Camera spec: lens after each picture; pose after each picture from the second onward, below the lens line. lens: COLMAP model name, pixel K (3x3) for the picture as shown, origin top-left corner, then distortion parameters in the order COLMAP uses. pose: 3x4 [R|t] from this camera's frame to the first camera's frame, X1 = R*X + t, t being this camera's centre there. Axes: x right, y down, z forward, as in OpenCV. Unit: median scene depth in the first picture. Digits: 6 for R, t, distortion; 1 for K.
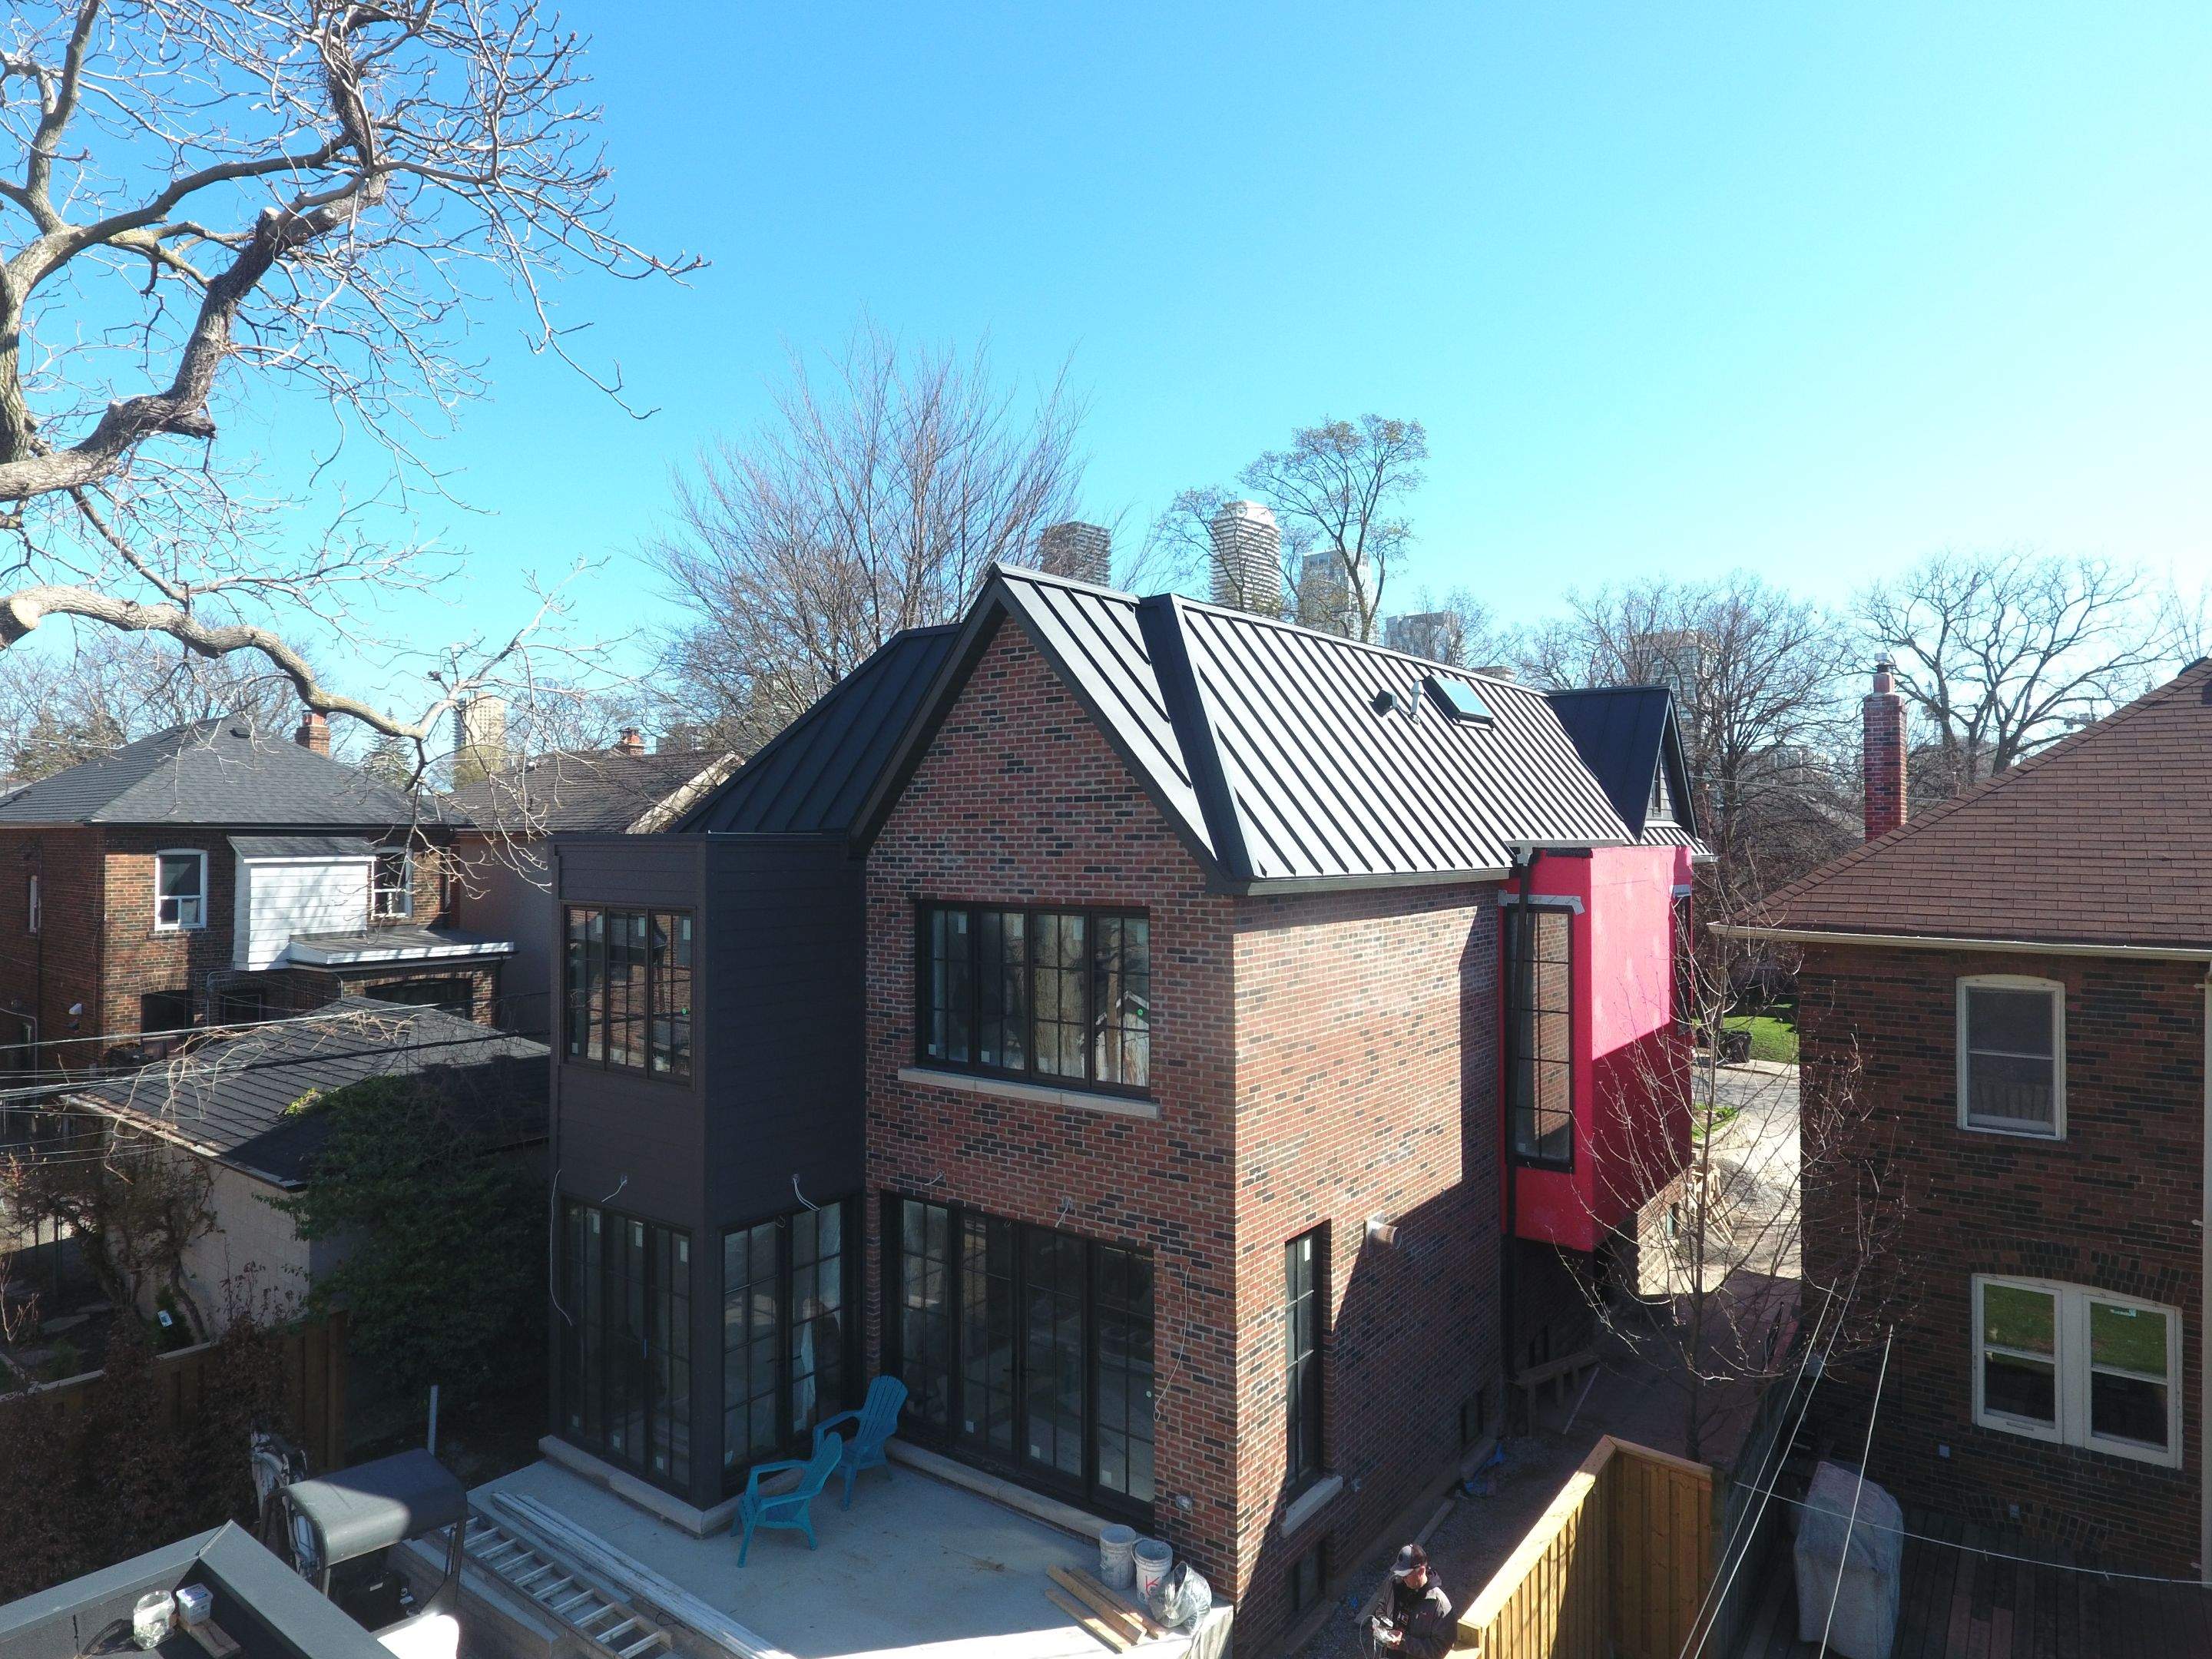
lens RADIAL K [[1294.5, 0, 1105.9], [0, 1294.5, 813.1], [0, 0, 1]] dist [-0.001132, -0.001662]
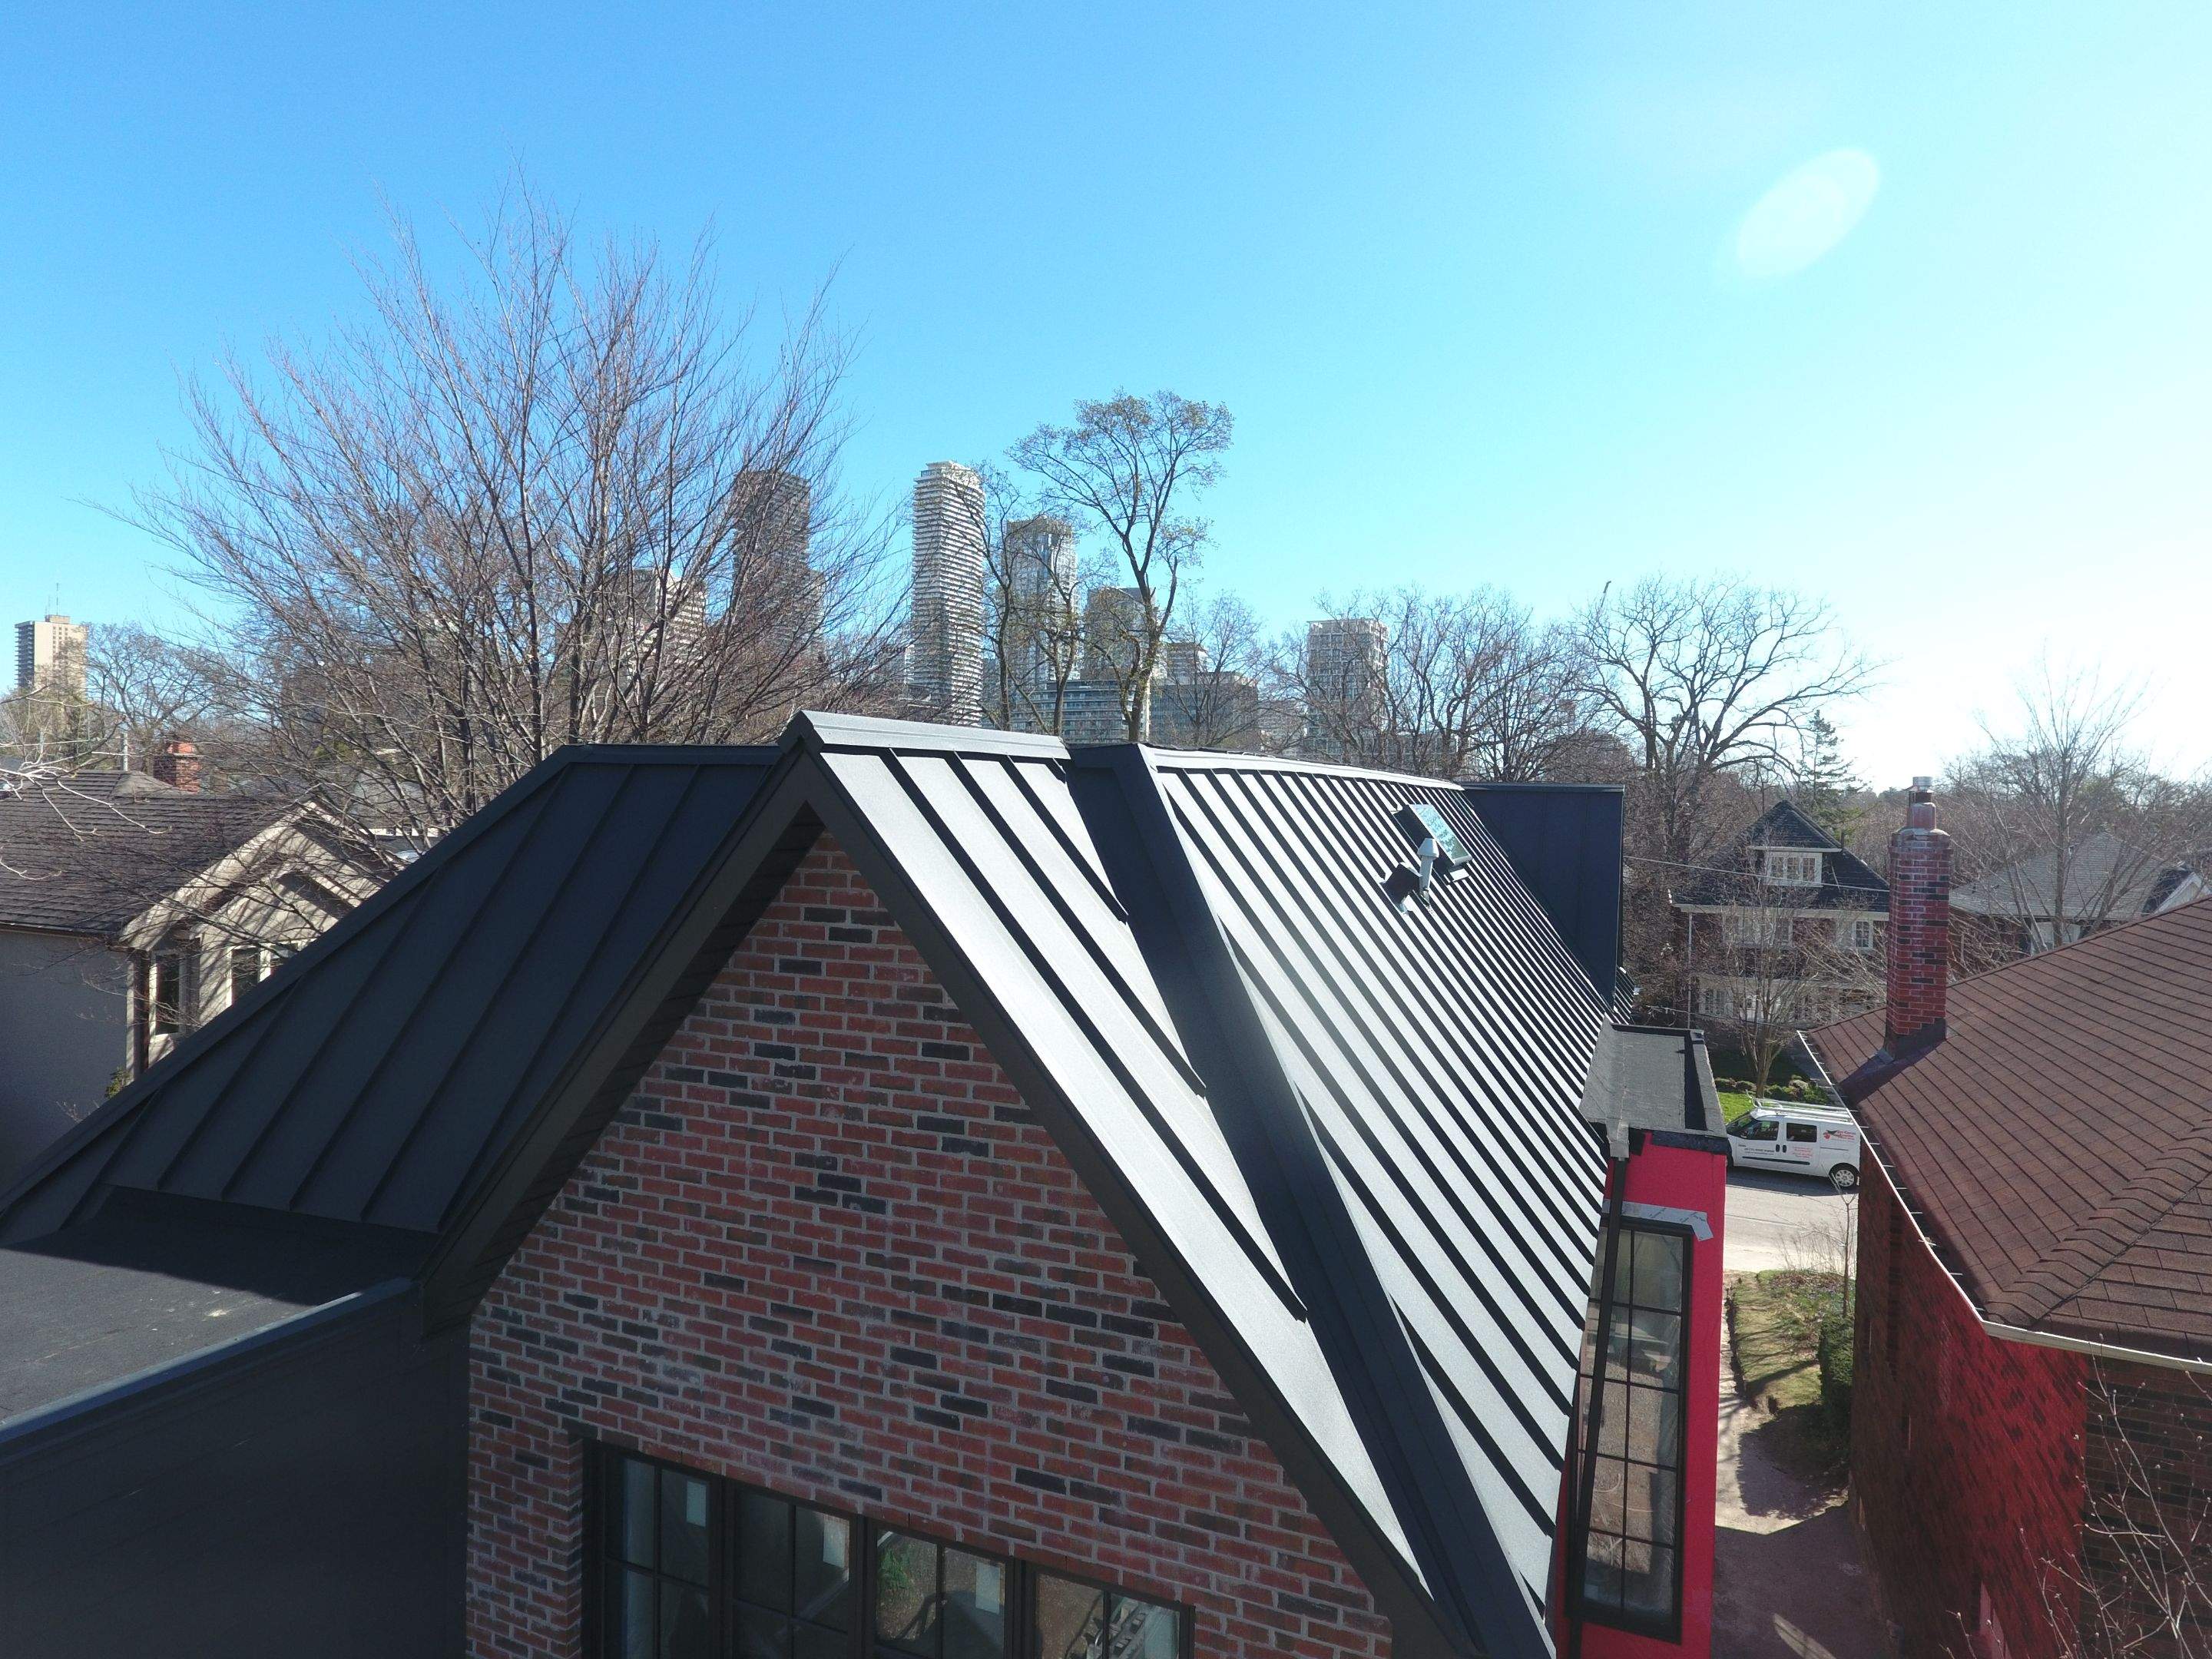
lens RADIAL K [[1294.5, 0, 1091.4], [0, 1294.5, 822.6], [0, 0, 1]] dist [-0.001132, -0.001662]
pose [[0.974839, 0.019113, 0.222087, -0.078025], [-0.026928, 0.999118, 0.032212, -0.156206], [-0.221276, -0.037382, 0.974495, 0.521742]]
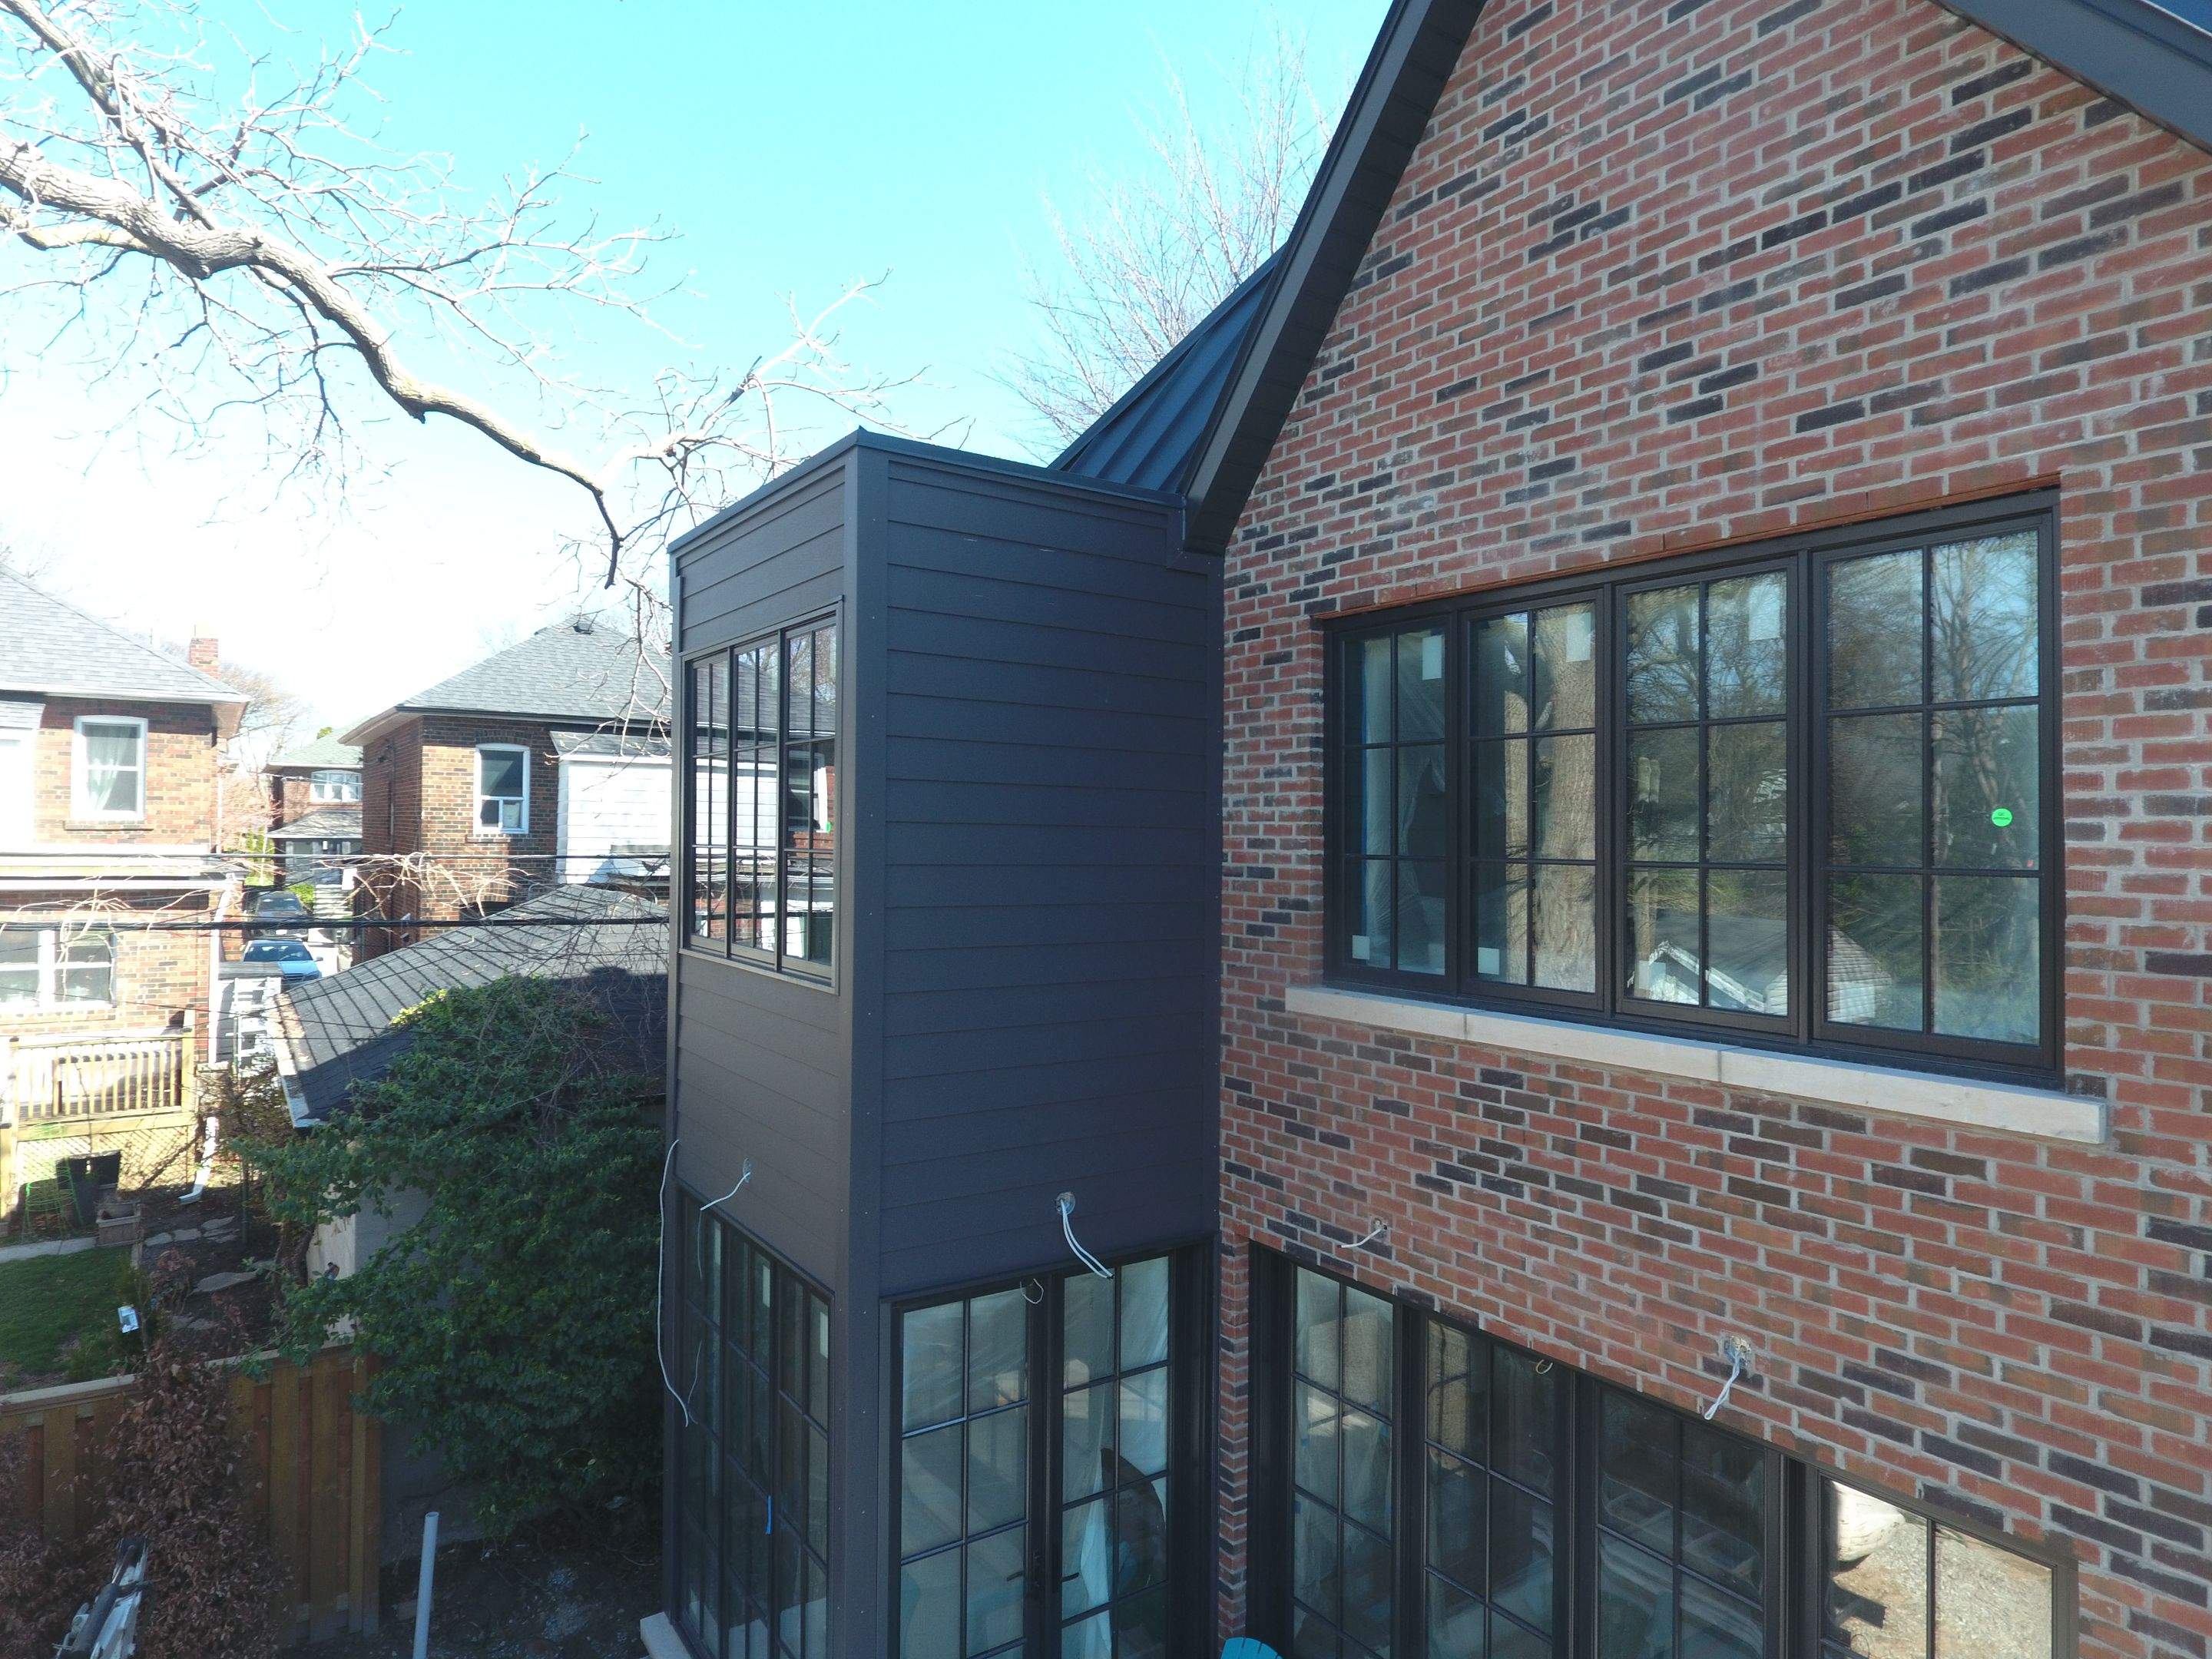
lens RADIAL K [[1294.5, 0, 1089.3], [0, 1294.5, 816.3], [0, 0, 1]] dist [-0.001132, -0.001662]
pose [[0.943986, 0.005799, -0.329934, -0.071965], [-0.005603, 0.999983, 0.001544, 0.132044], [0.329938, 0.000391, 0.944003, 0.523113]]
